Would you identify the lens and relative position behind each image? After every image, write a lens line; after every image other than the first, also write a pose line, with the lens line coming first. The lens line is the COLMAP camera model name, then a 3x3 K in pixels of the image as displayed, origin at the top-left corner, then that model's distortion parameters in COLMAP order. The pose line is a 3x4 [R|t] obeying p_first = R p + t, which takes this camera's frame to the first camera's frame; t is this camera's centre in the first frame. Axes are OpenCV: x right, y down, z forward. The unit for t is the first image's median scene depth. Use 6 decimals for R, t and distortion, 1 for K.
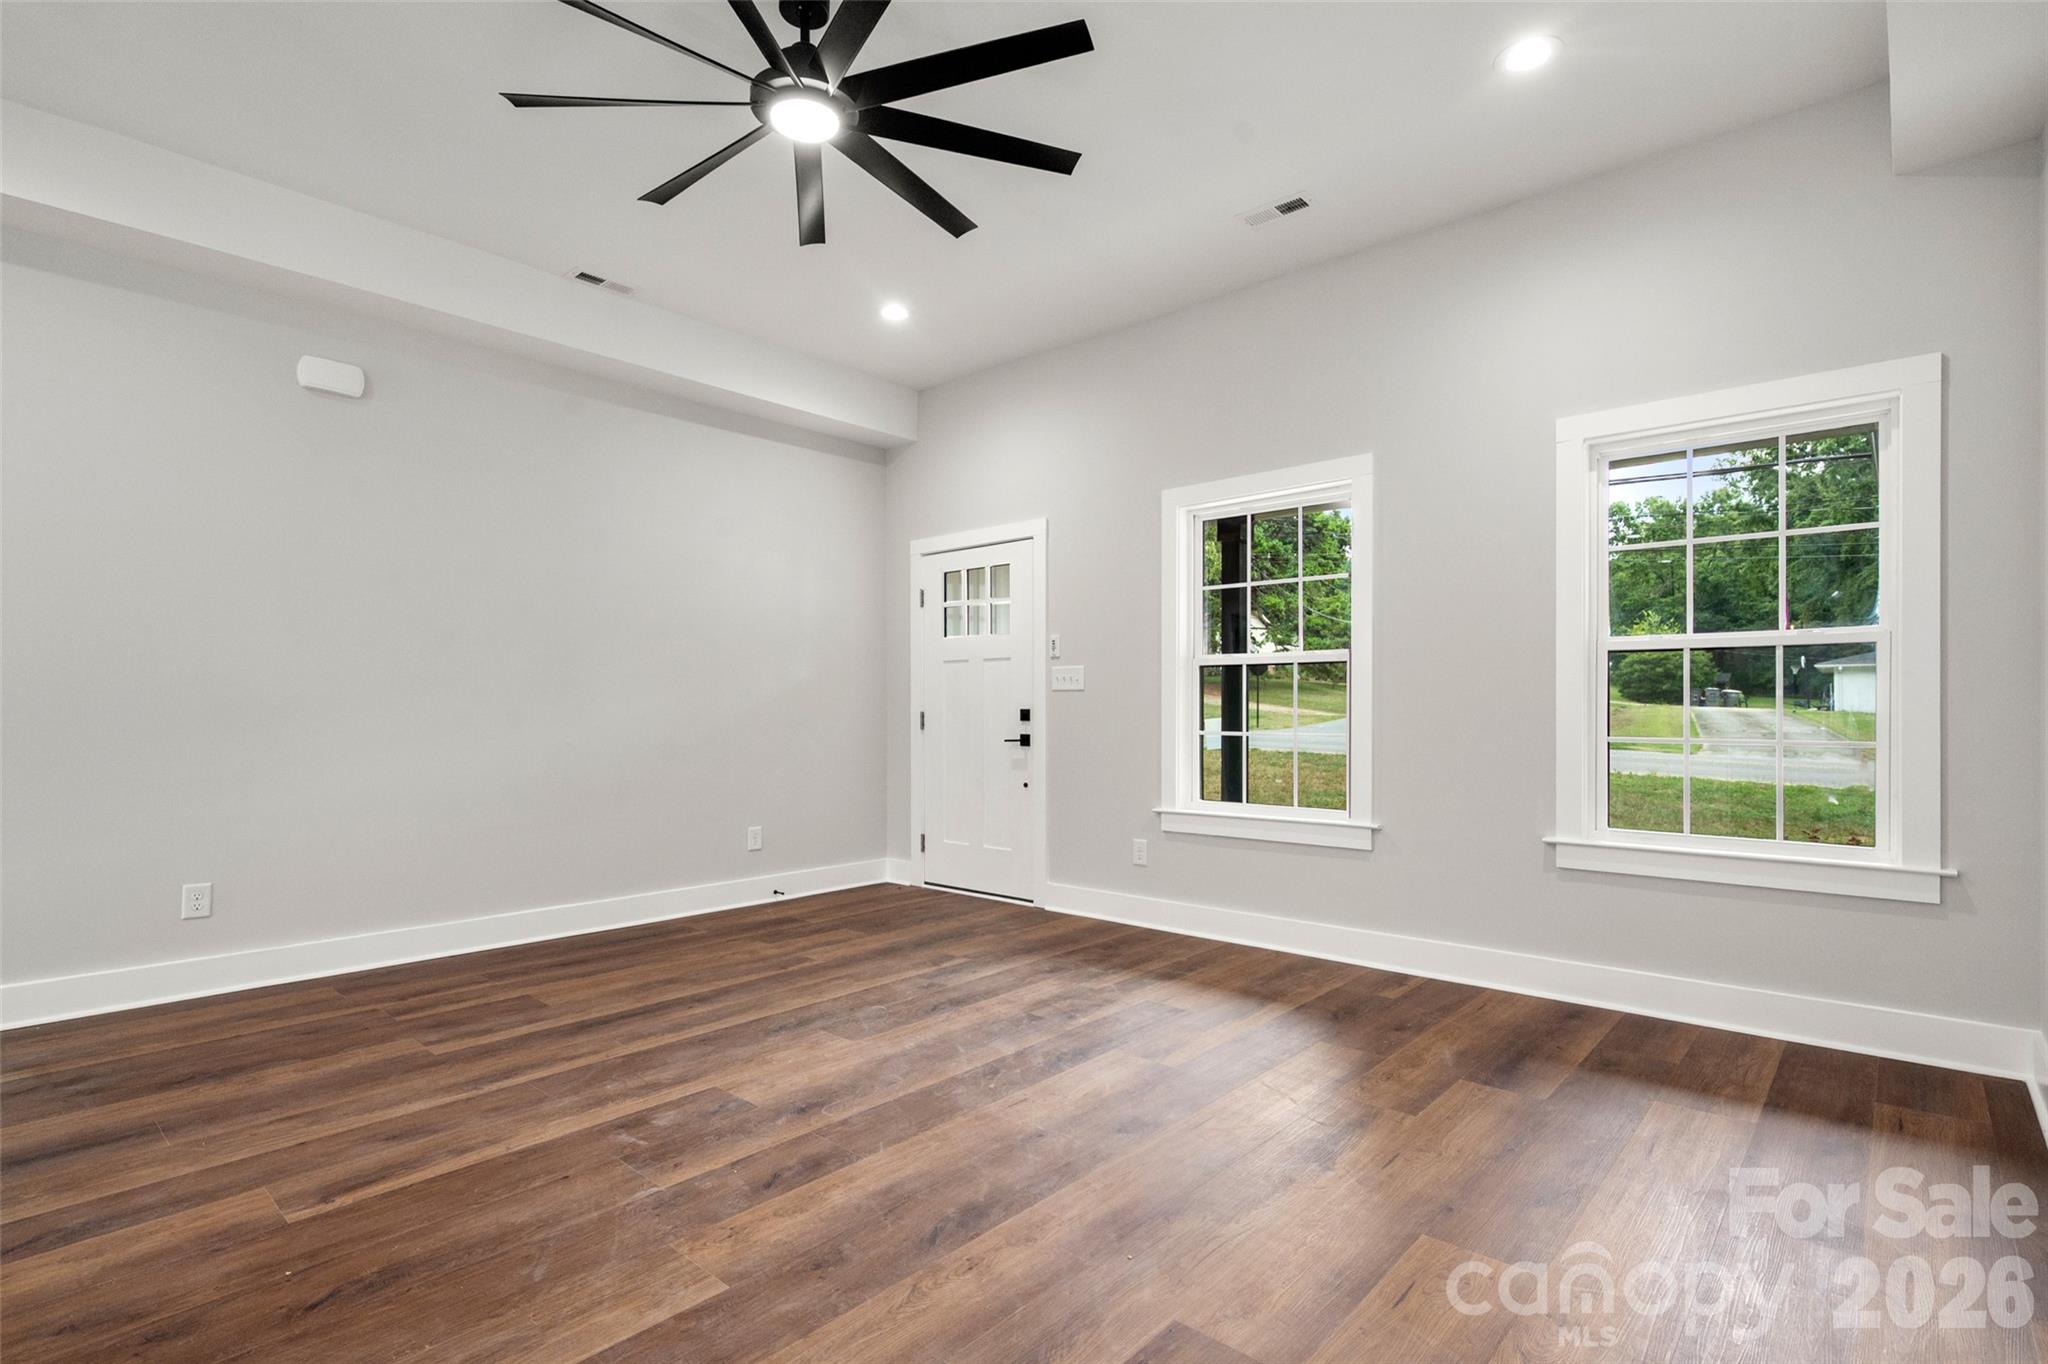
lens RADIAL K [[985.7, 0, 1035.0], [0, 985.7, 698.0], [0, 0, 1]] dist [-0.001159, -0.000049]
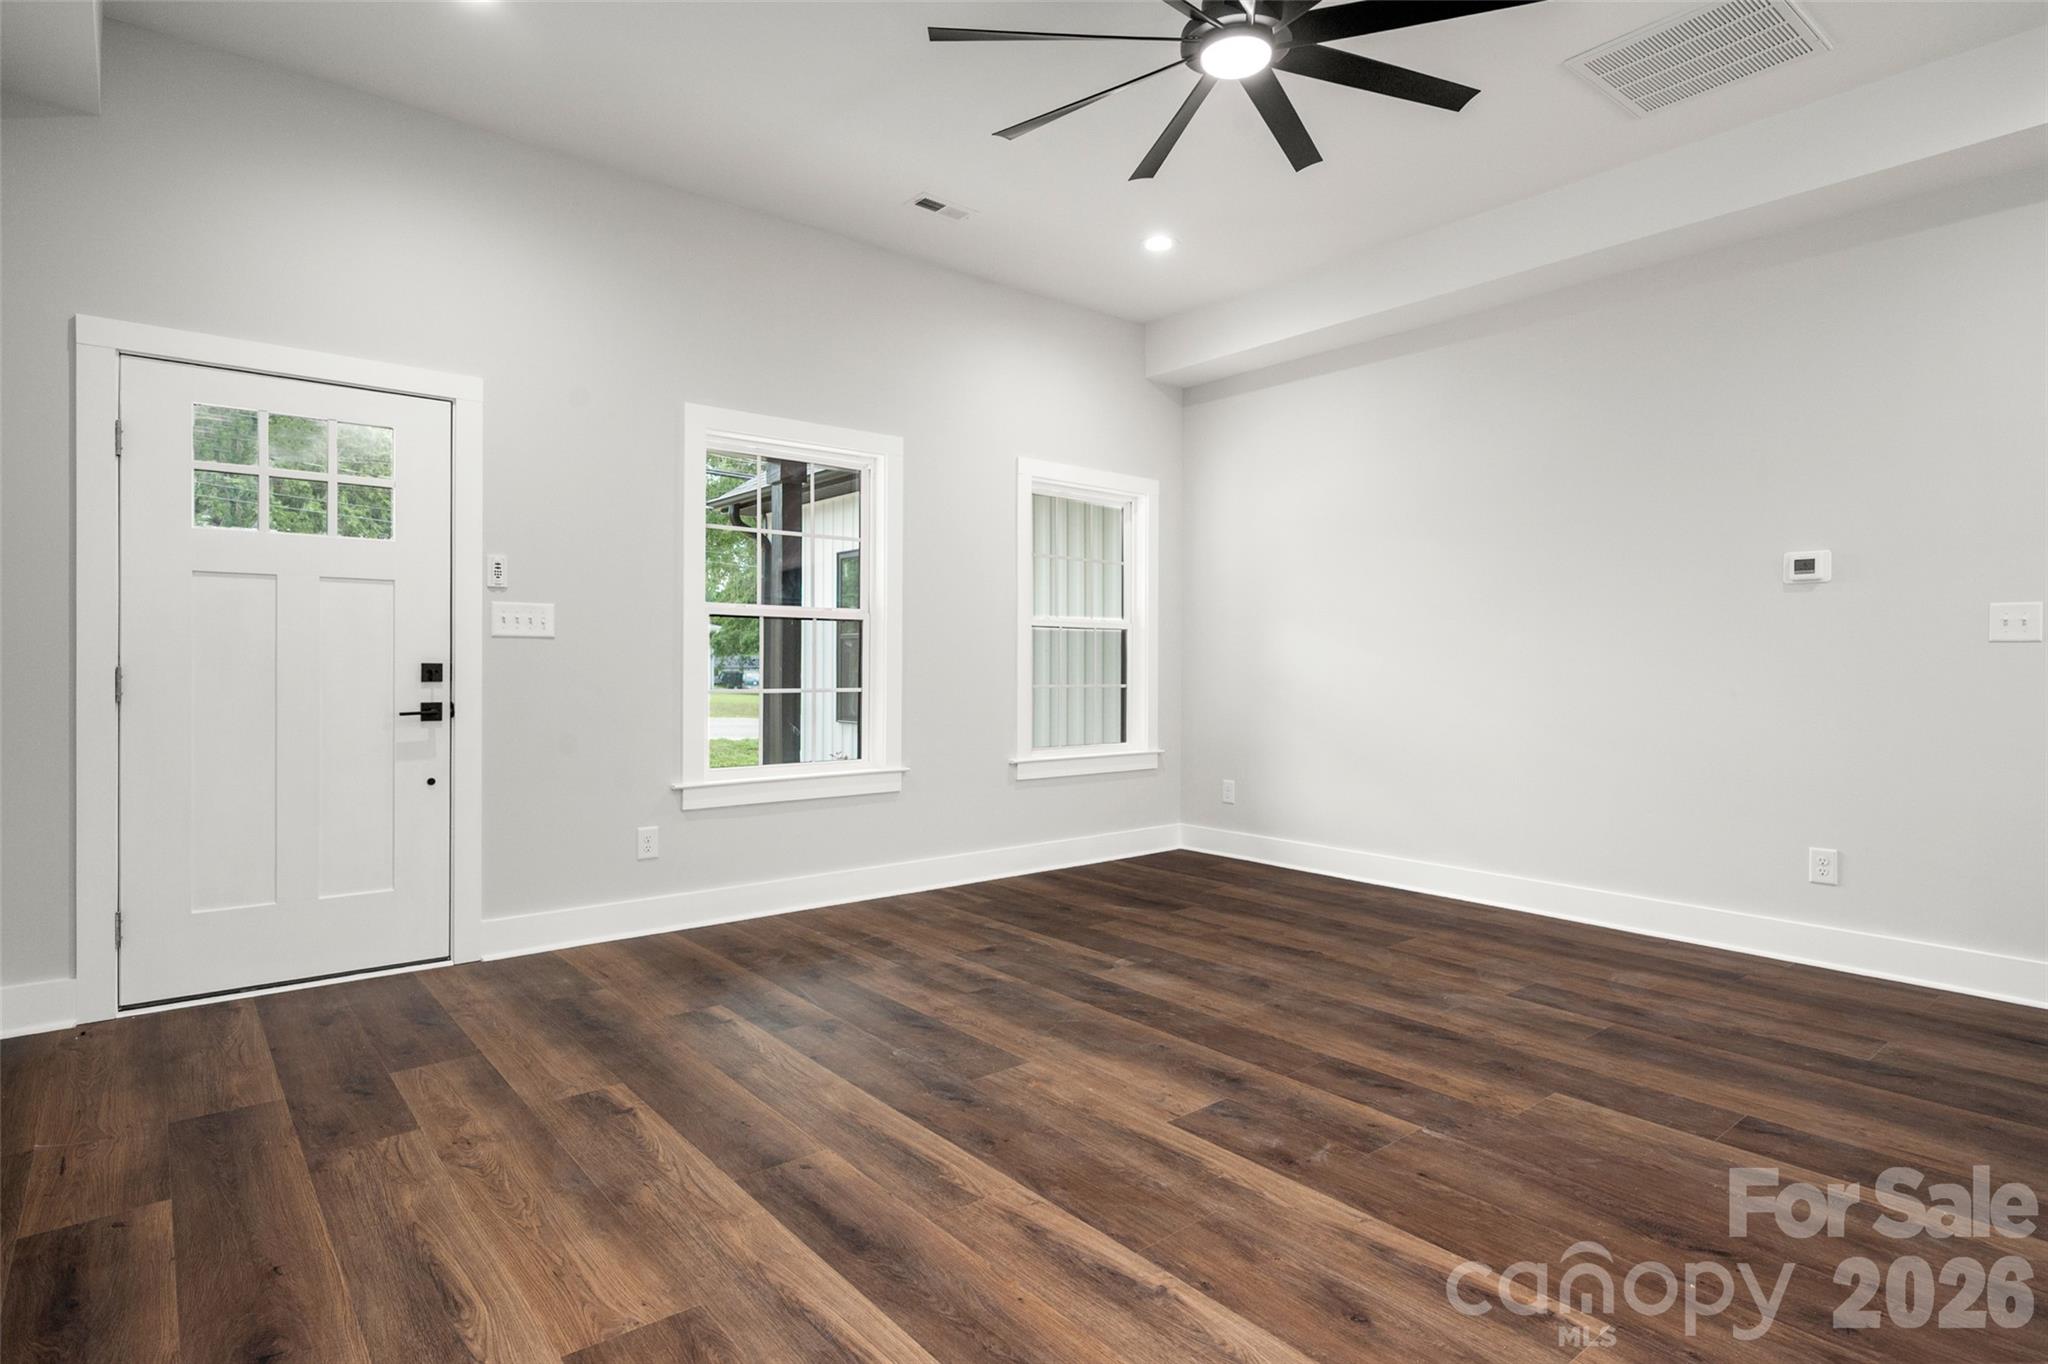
lens RADIAL K [[1058.5, 0, 1034.0], [0, 1058.5, 668.5], [0, 0, 1]] dist [-0.000343, -0.000768]
pose [[0.147168, -0.002120, 0.989109, -0.977907], [-0.016084, 0.999860, 0.004536, 0.007897], [-0.988981, -0.016576, 0.147113, 0.789848]]
